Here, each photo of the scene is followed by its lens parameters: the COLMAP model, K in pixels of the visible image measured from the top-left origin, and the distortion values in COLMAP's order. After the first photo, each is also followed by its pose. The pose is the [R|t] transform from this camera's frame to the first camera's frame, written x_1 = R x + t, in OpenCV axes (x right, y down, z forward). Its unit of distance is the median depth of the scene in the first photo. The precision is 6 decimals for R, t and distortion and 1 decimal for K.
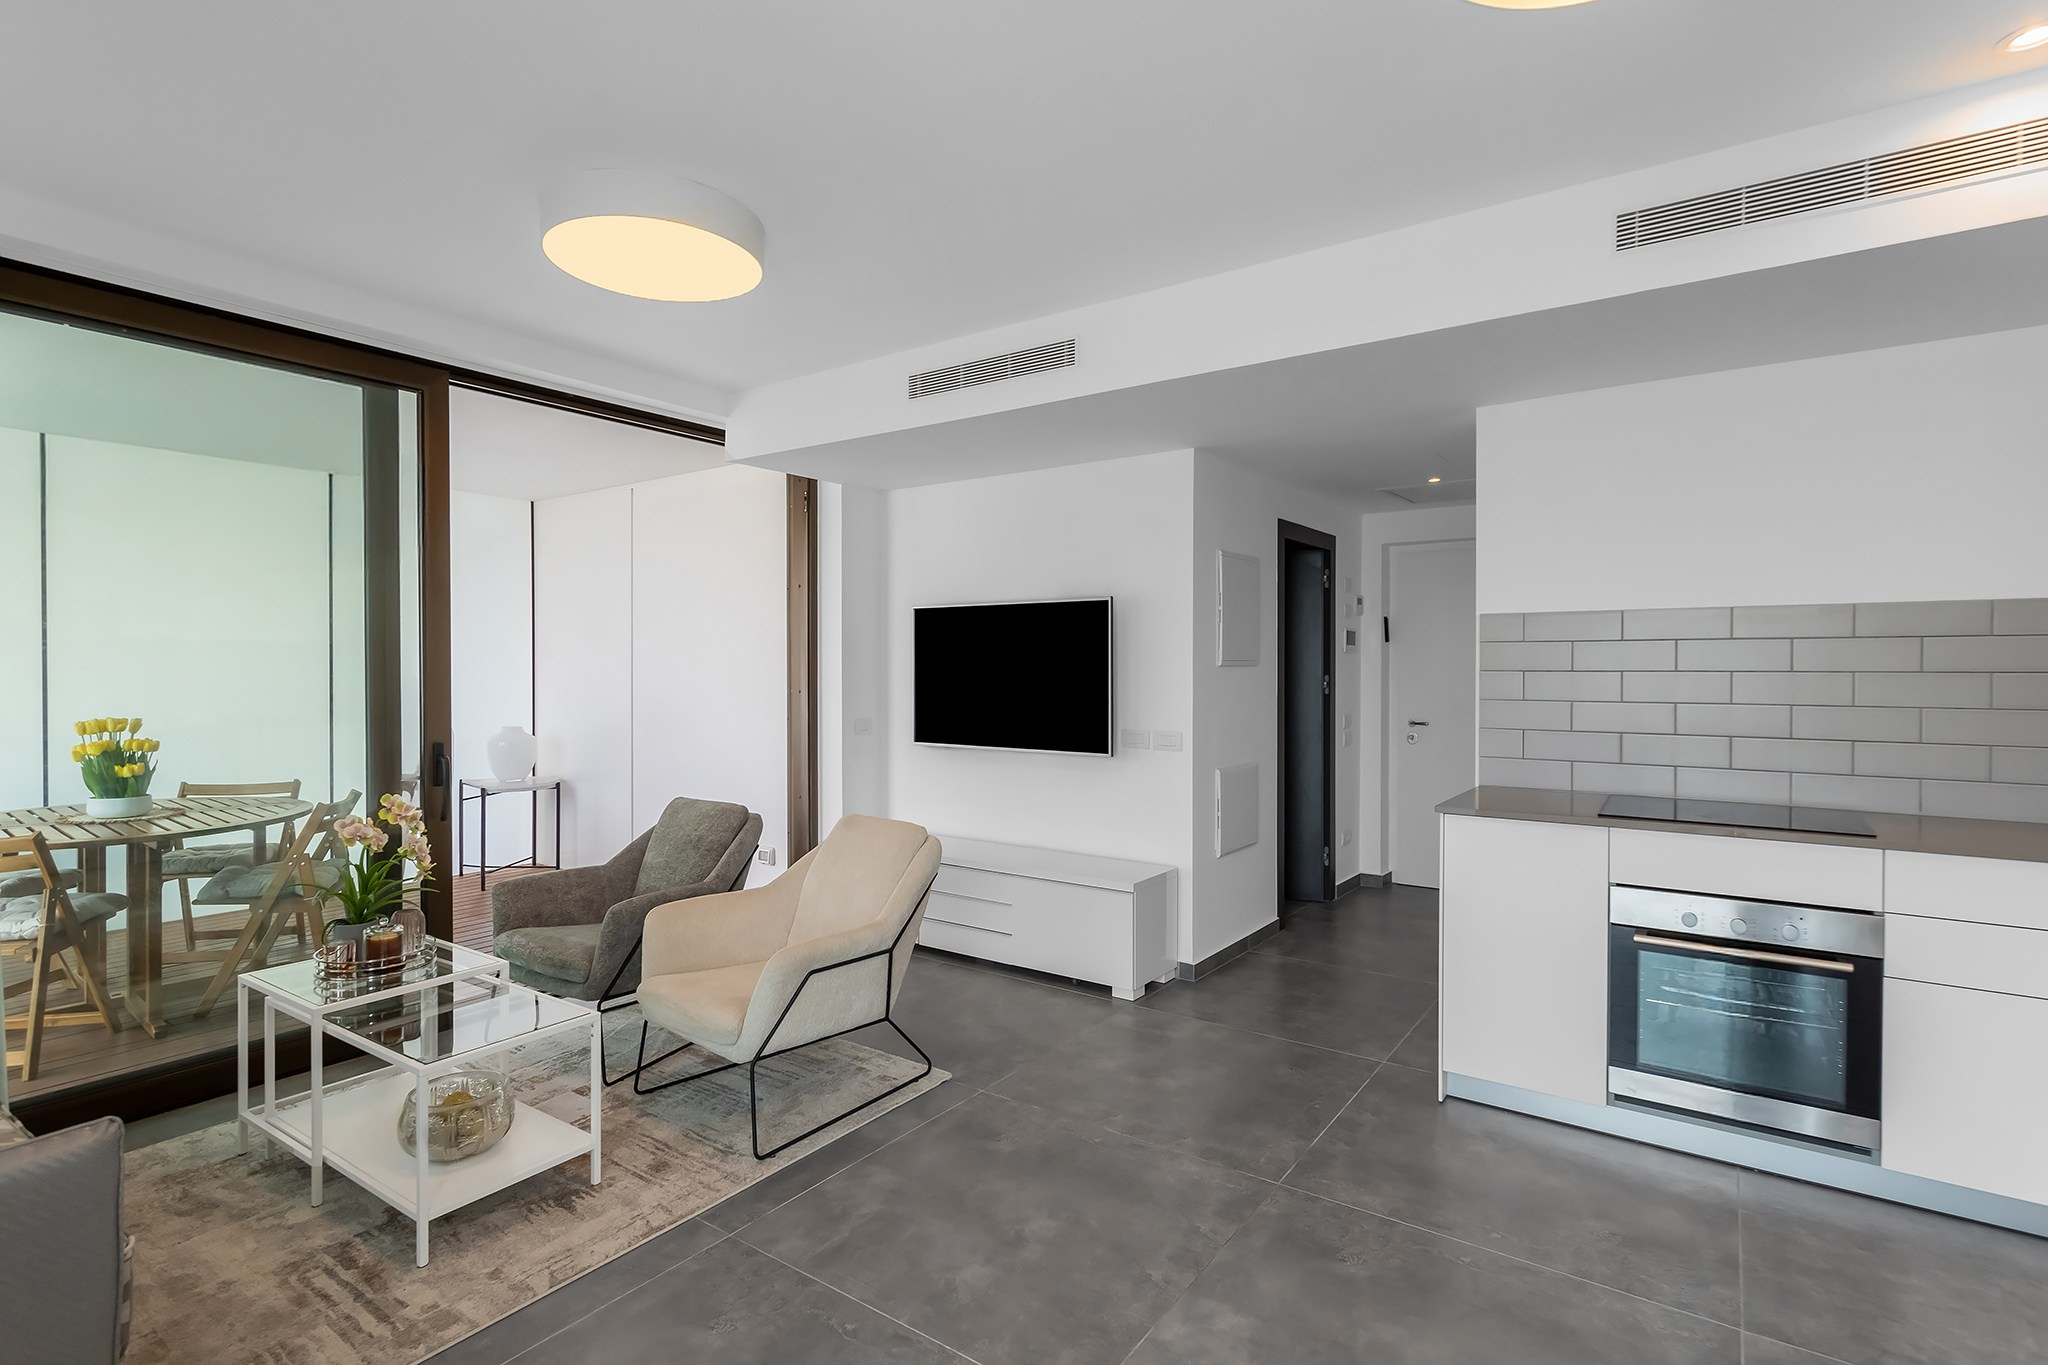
lens RADIAL K [[996.6, 0, 1029.3], [0, 996.6, 682.8], [0, 0, 1]] dist [-0.016026, -0.000683]
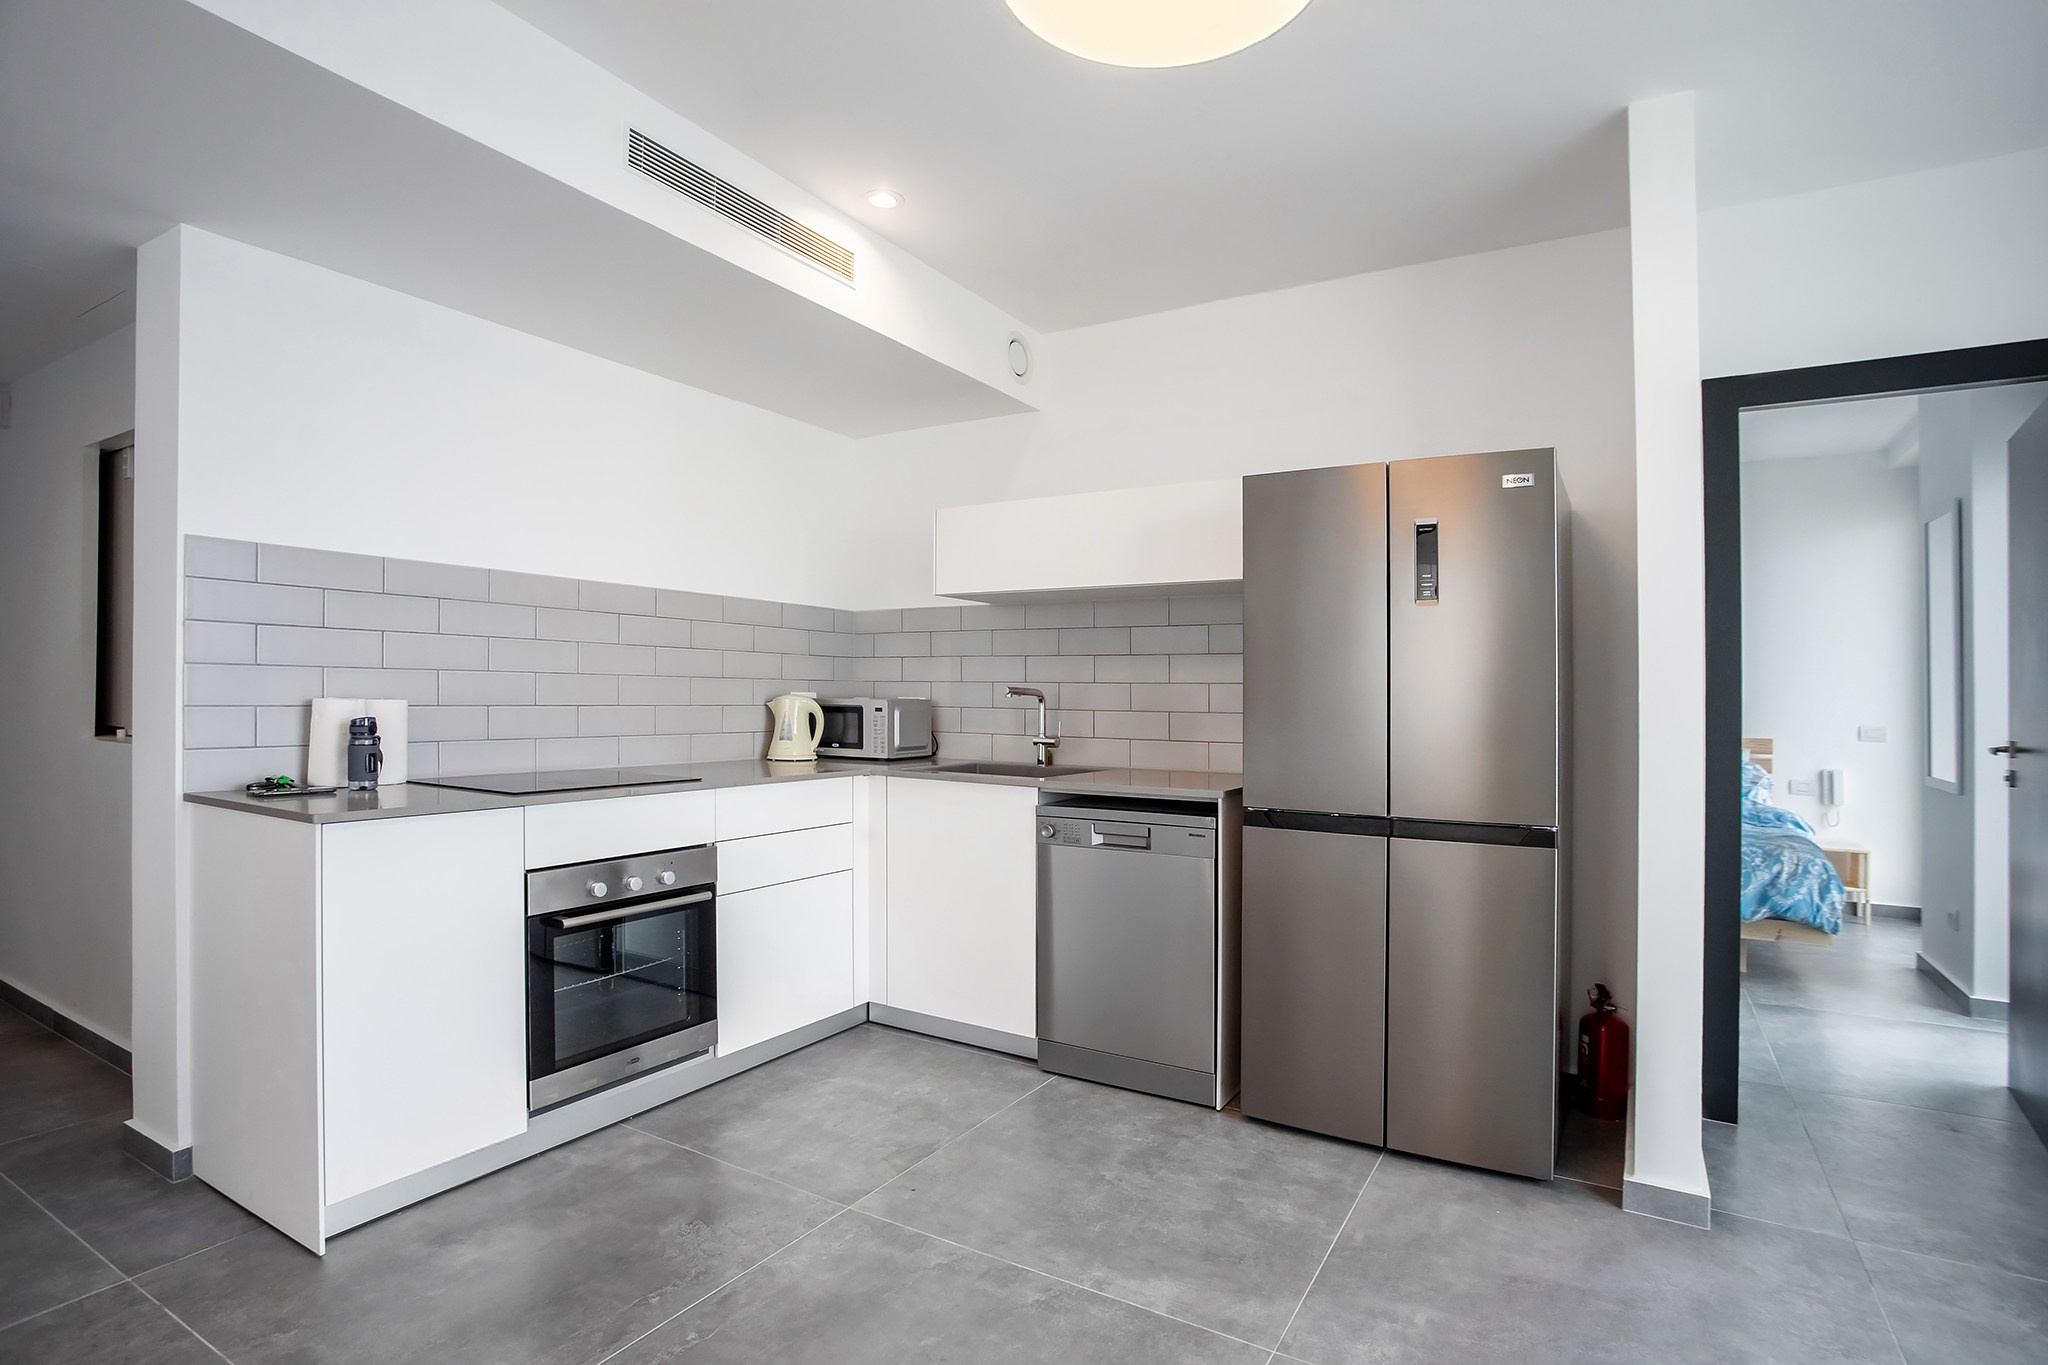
lens RADIAL K [[996.6, 0, 1031.8], [0, 996.6, 686.9], [0, 0, 1]] dist [-0.016026, -0.000683]
pose [[-0.079677, 0.003970, 0.996813, -0.330147], [0.000646, 0.999992, -0.003931, 0.048082], [-0.996821, 0.000331, -0.079679, 0.670504]]
